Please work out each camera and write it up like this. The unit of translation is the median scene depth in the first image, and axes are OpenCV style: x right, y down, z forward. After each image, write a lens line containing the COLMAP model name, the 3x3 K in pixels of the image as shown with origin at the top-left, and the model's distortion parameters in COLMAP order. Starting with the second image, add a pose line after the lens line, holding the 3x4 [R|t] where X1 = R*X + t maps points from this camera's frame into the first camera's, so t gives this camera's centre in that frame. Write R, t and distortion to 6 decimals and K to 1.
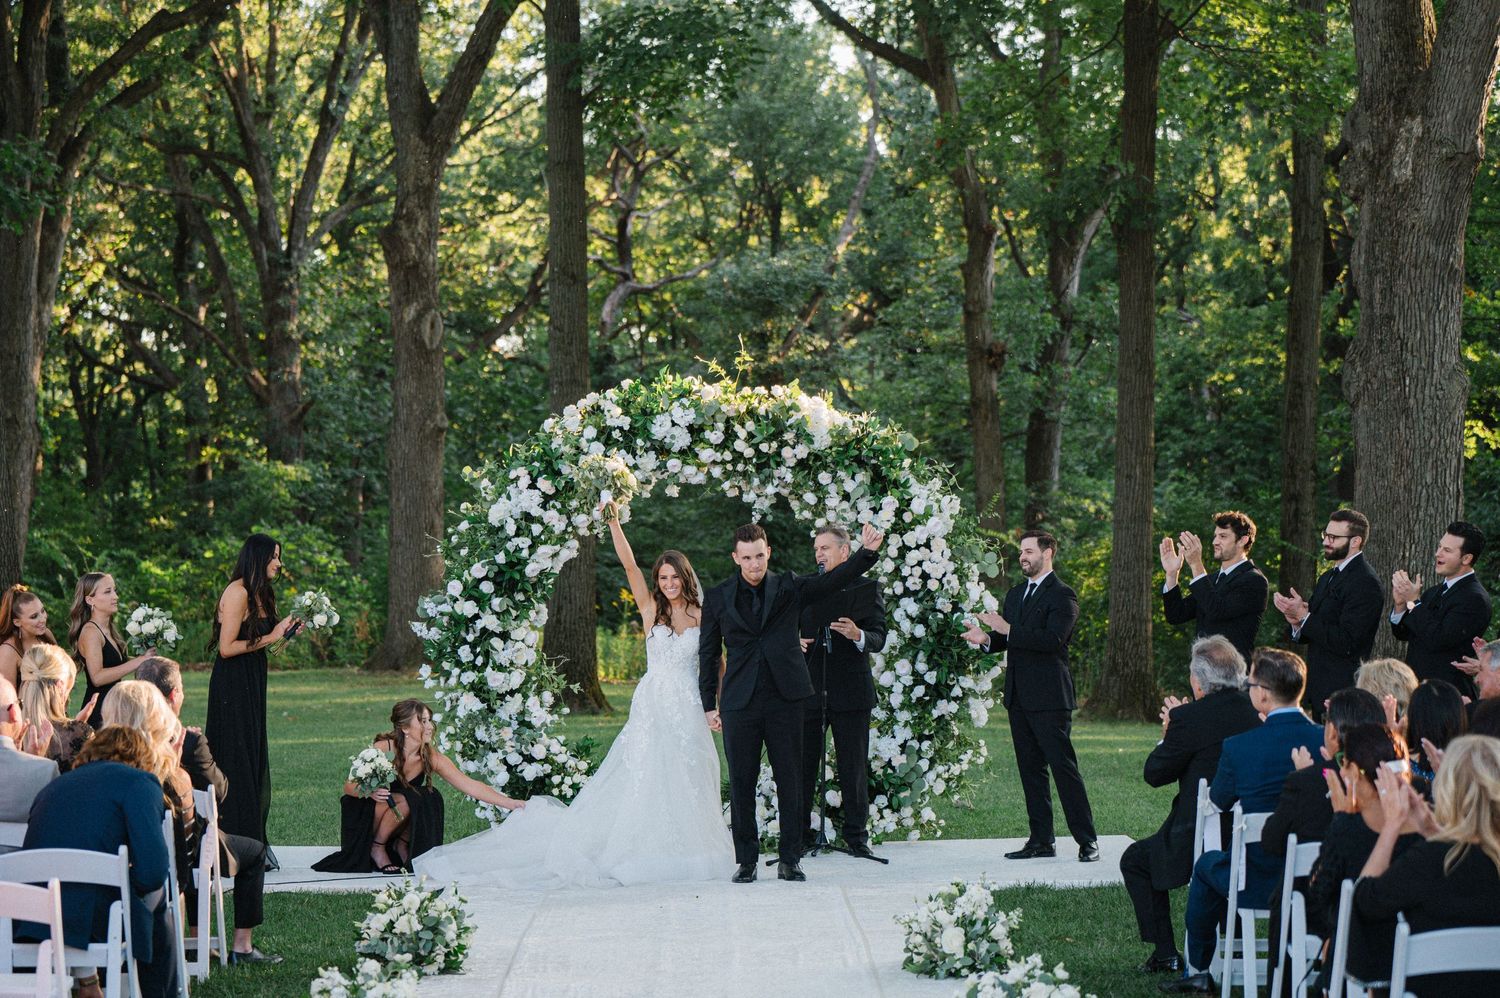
lens RADIAL K [[2886.6, 0, 634.9], [0, 2886.6, 469.0], [0, 0, 1]] dist [-0.008729, -0.029871]
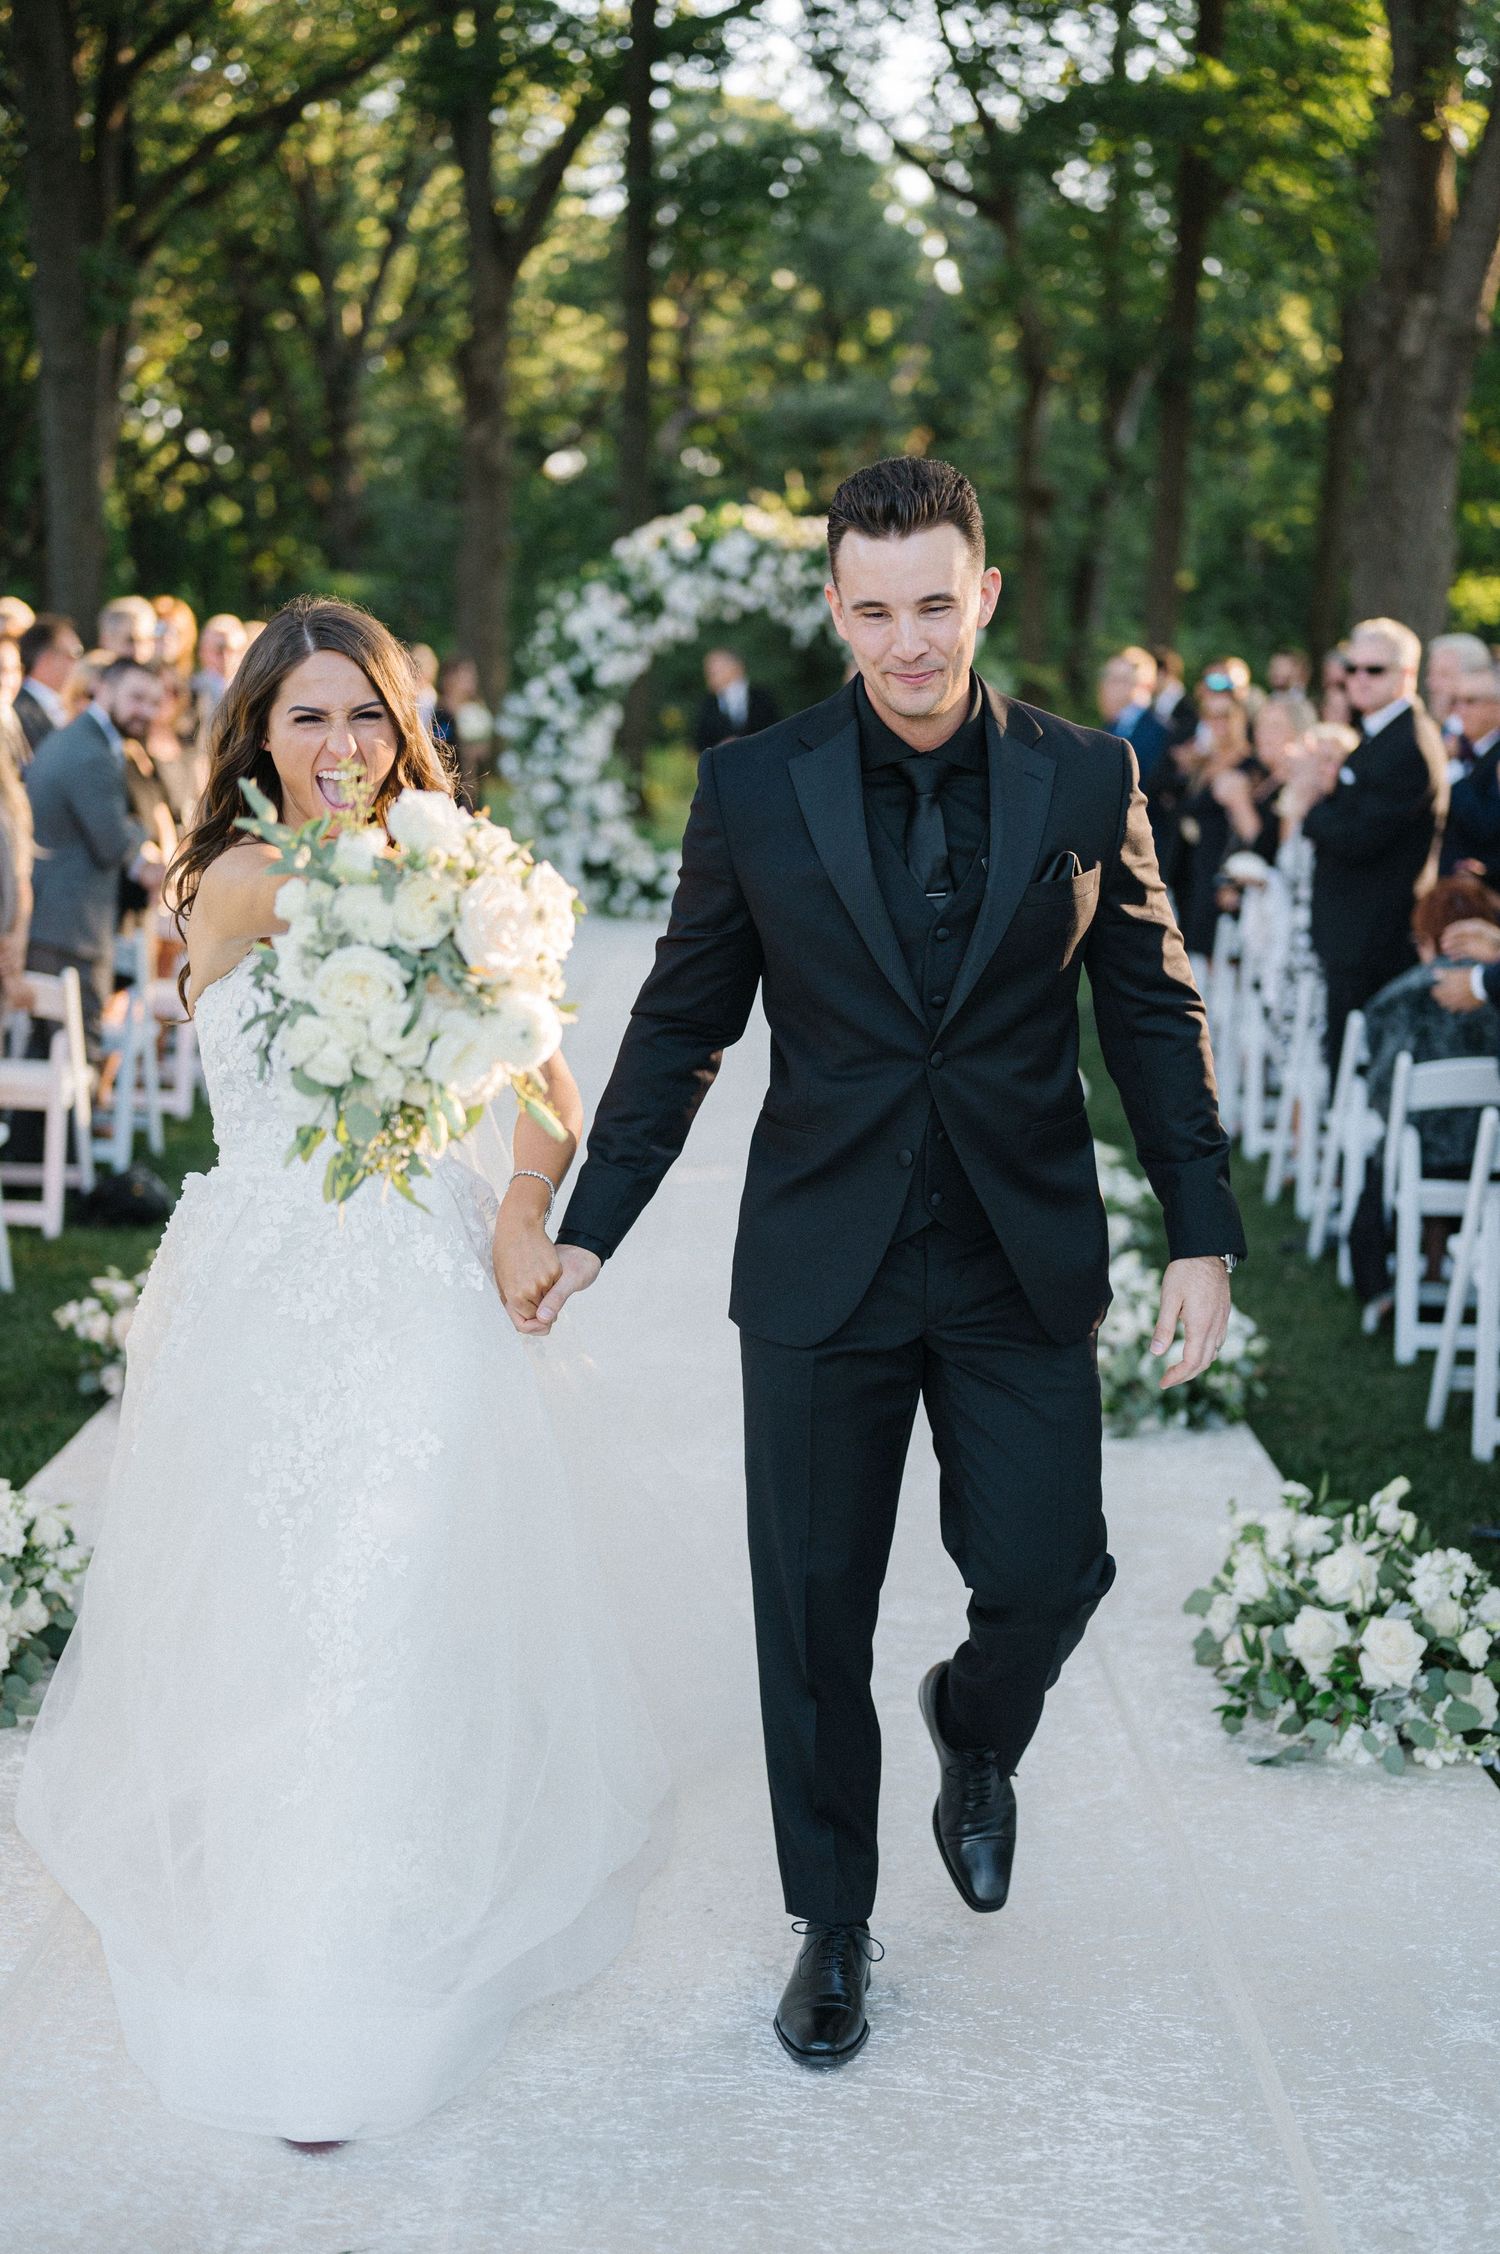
lens RADIAL K [[3186.8, 0, 750.0], [0, 3186.8, 1127.0], [0, 0, 1]] dist [0.017825, -0.013079]
pose [[0.998904, 0.037149, 0.028457, -0.007377], [-0.041253, 0.986136, 0.160728, 0.005444], [-0.022092, -0.161726, 0.986588, -0.282700]]
